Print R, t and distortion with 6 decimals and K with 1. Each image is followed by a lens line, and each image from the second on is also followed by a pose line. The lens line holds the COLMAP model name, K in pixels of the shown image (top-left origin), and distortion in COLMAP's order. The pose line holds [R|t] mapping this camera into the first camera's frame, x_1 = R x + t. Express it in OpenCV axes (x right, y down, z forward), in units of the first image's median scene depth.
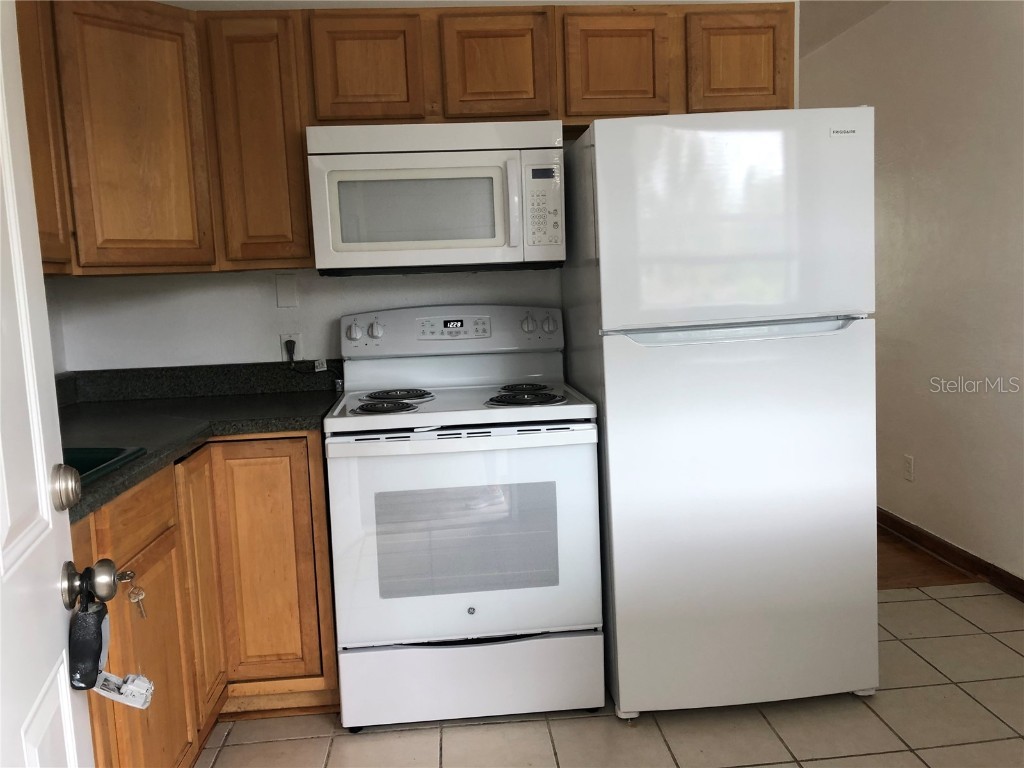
lens RADIAL K [[838.7, 0, 513.4], [0, 838.7, 382.7], [0, 0, 1]] dist [0.008163, 0.000308]
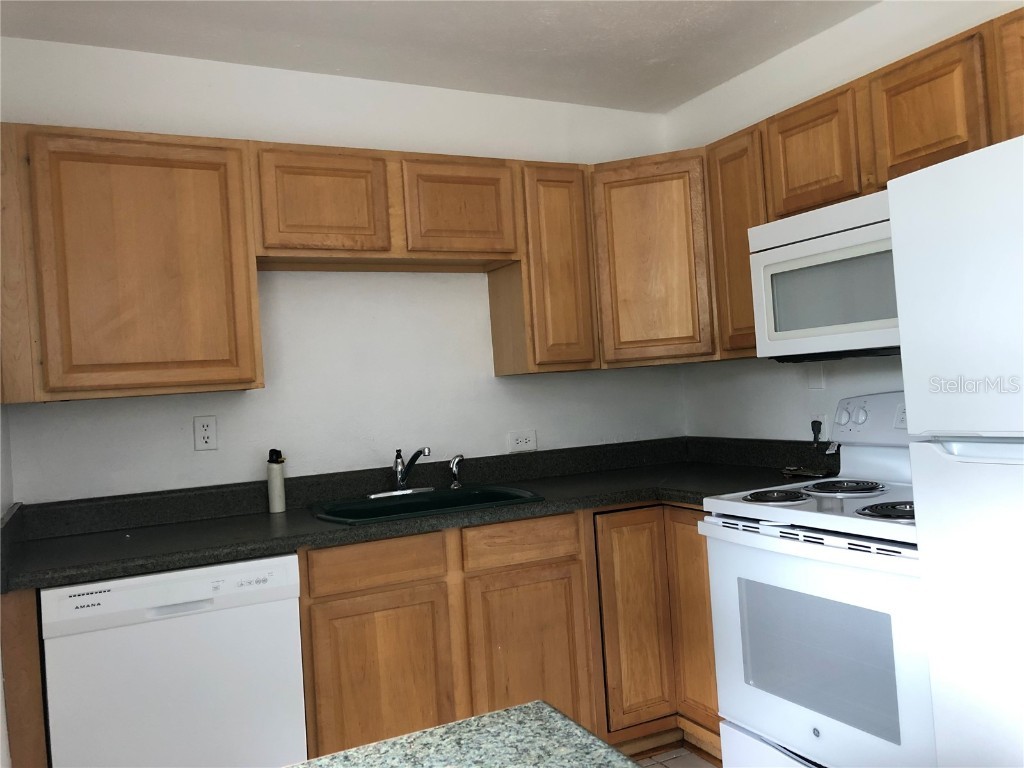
lens RADIAL K [[838.7, 0, 510.8], [0, 838.7, 383.2], [0, 0, 1]] dist [0.008163, 0.000308]
pose [[0.367077, 0.010027, -0.930137, 0.643198], [-0.059025, 0.998178, -0.012534, -0.071854], [0.928316, 0.059502, 0.367000, 0.321297]]
